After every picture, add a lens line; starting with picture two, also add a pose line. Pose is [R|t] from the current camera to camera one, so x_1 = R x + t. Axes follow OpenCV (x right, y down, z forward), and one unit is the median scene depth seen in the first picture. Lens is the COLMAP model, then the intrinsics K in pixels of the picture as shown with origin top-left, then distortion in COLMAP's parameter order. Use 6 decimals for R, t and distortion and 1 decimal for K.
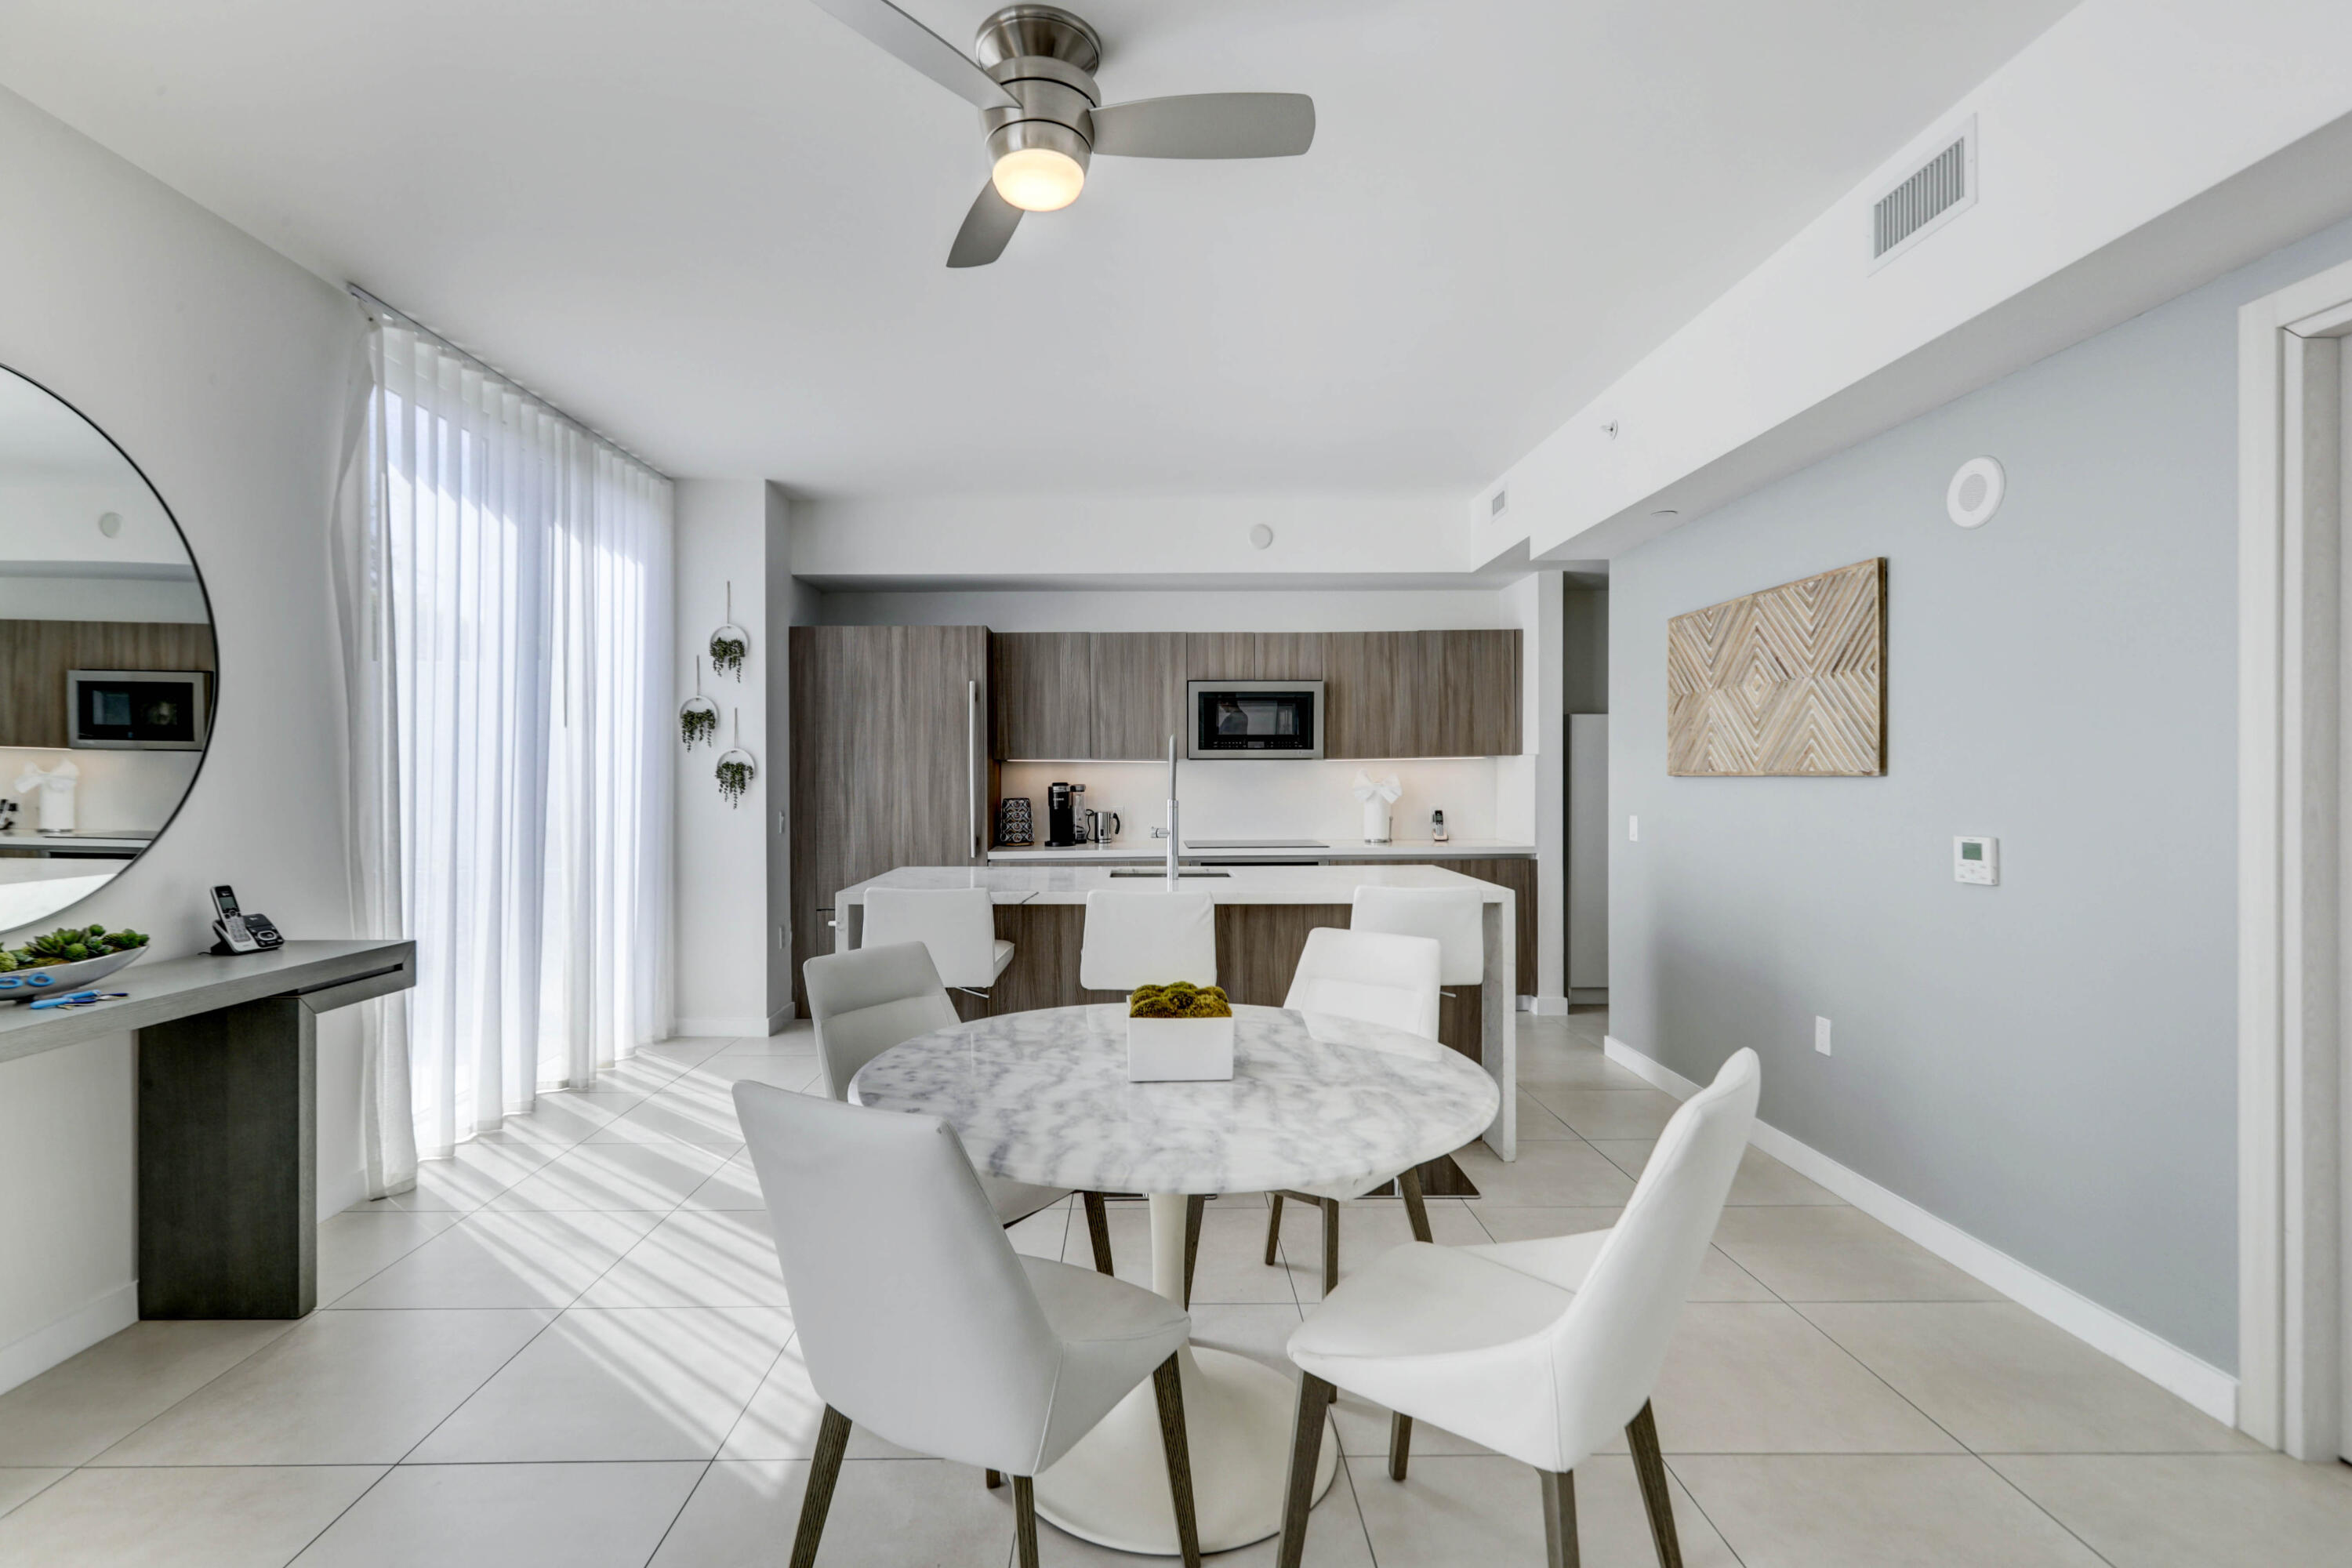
lens RADIAL K [[1071.9, 0, 1136.0], [0, 1071.9, 782.2], [0, 0, 1]] dist [-0.005583, 0.003836]
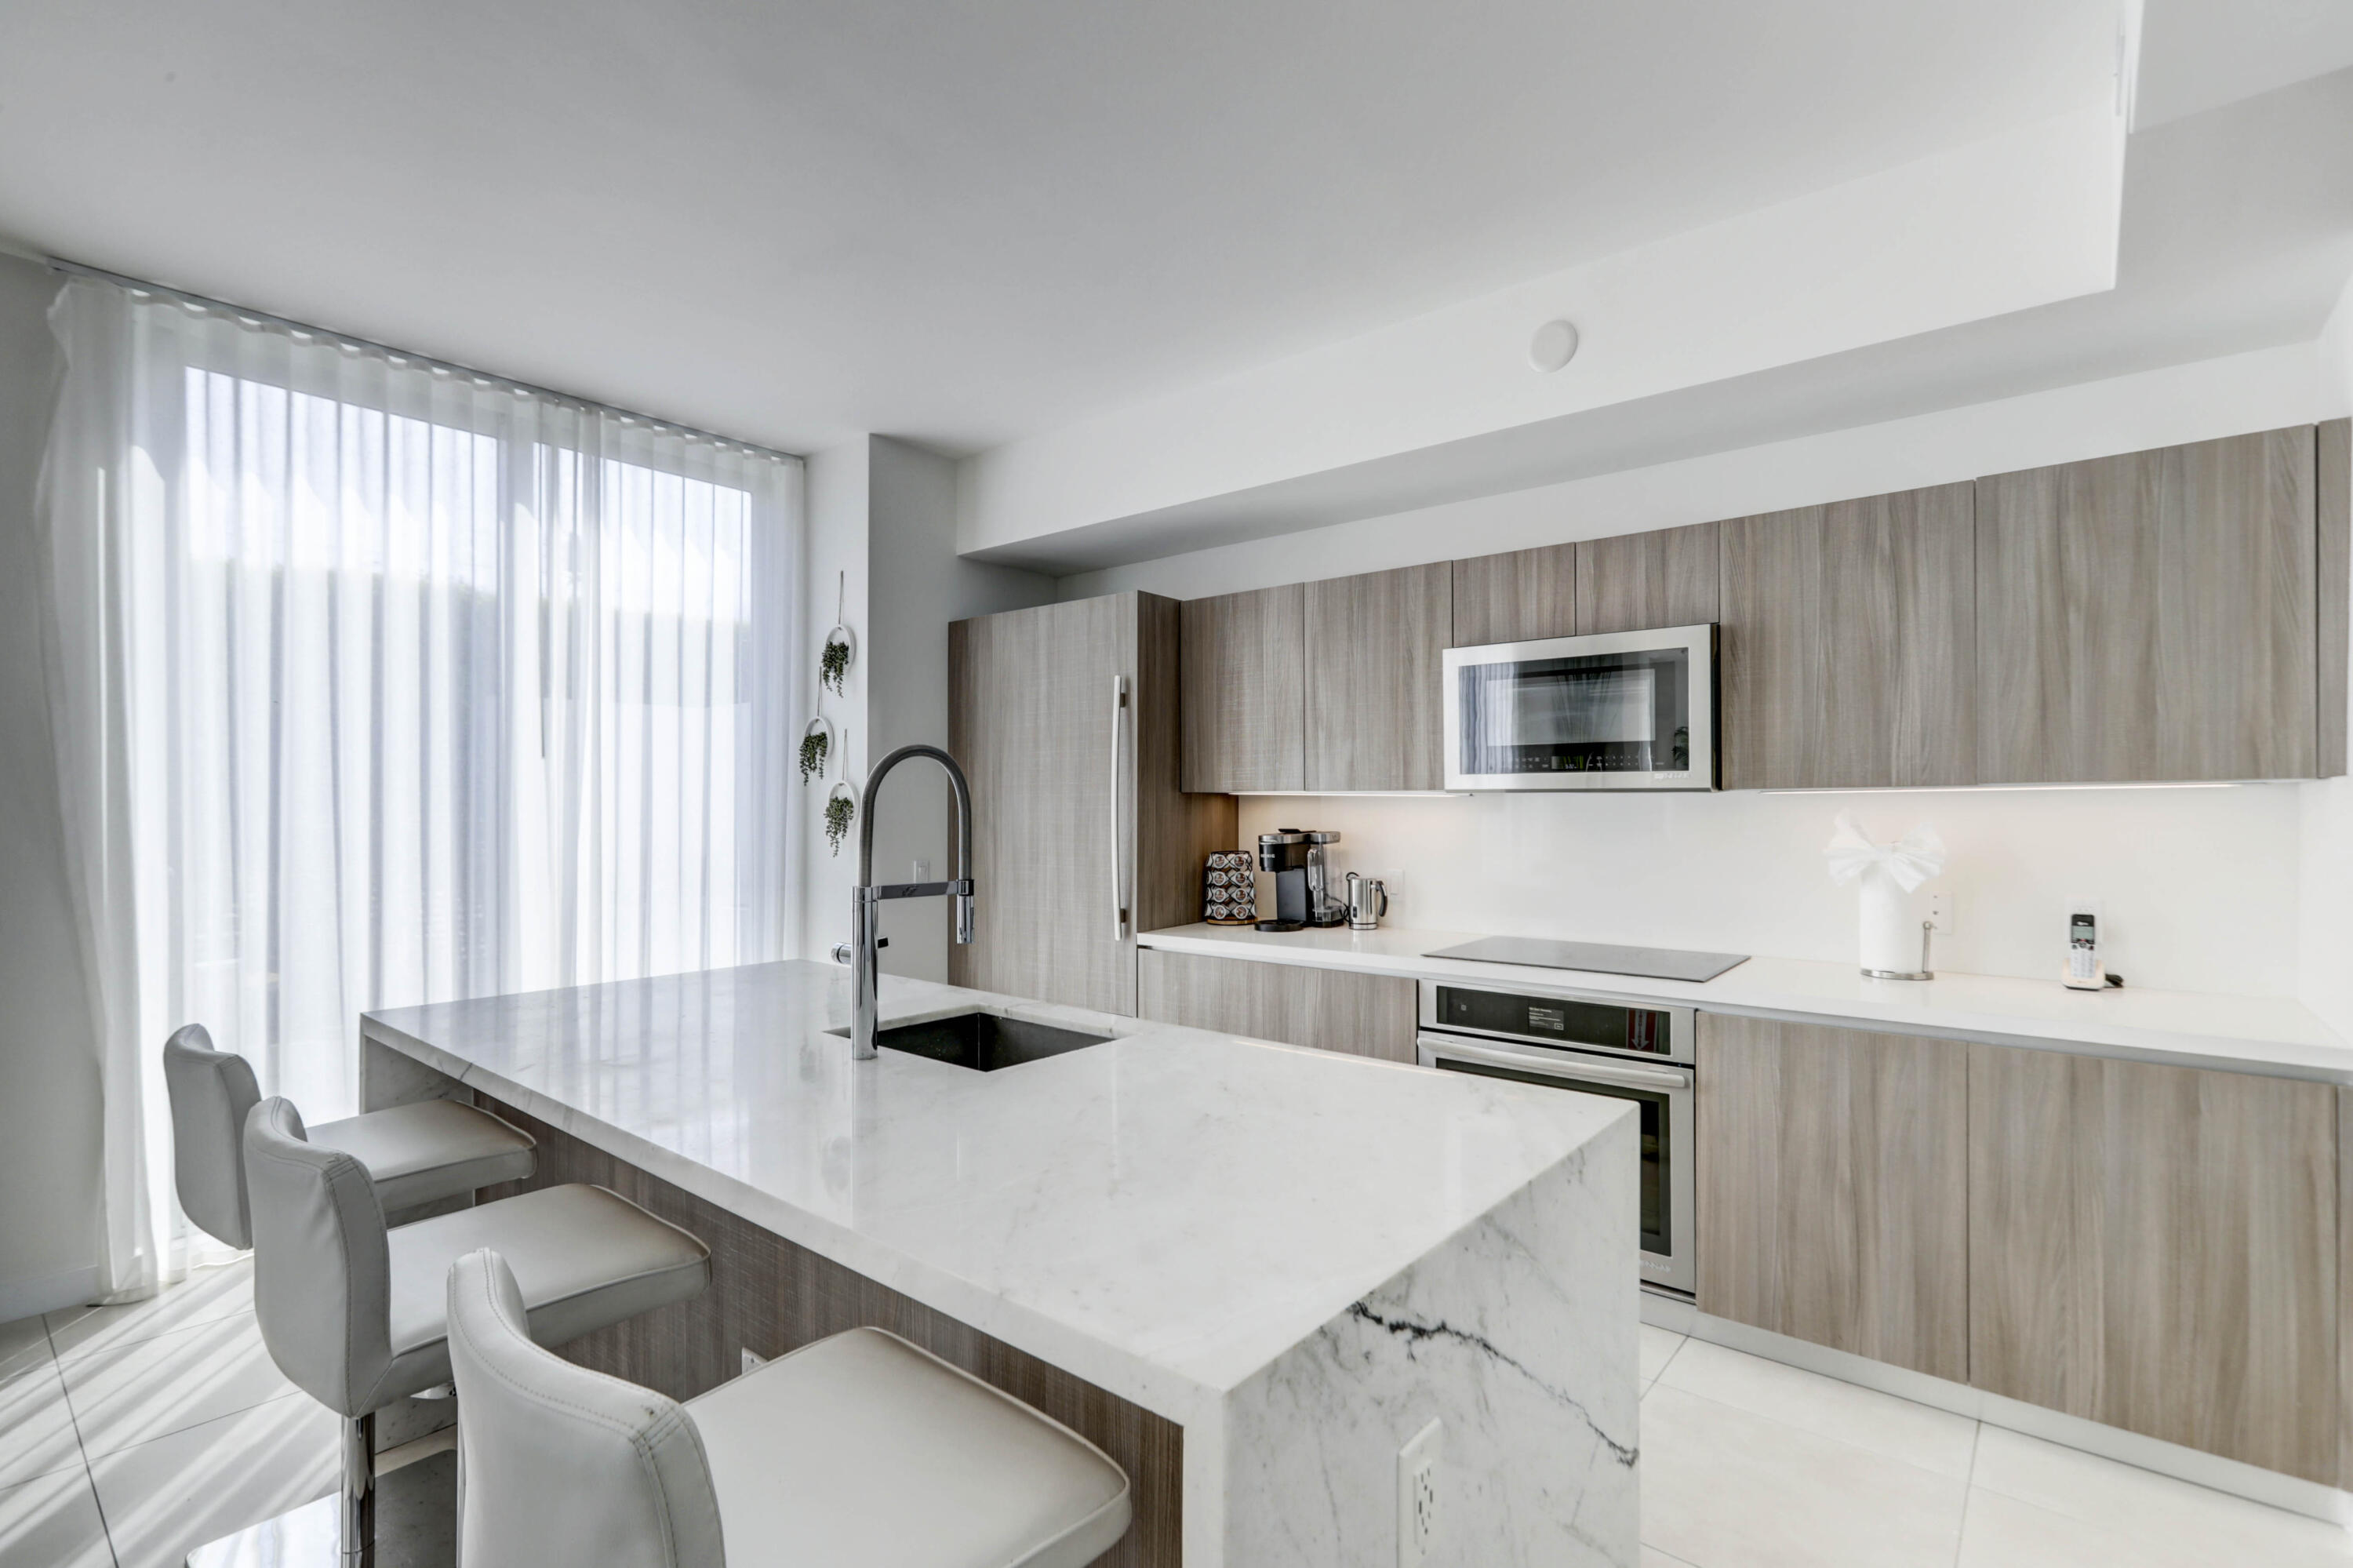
lens RADIAL K [[1072.4, 0, 1188.8], [0, 1072.4, 803.6], [0, 0, 1]] dist [-0.005583, 0.003836]
pose [[0.775484, 0.004561, -0.631351, 0.316235], [-0.007940, 0.999965, -0.002529, -0.013839], [0.631317, 0.006974, 0.775493, 0.535536]]
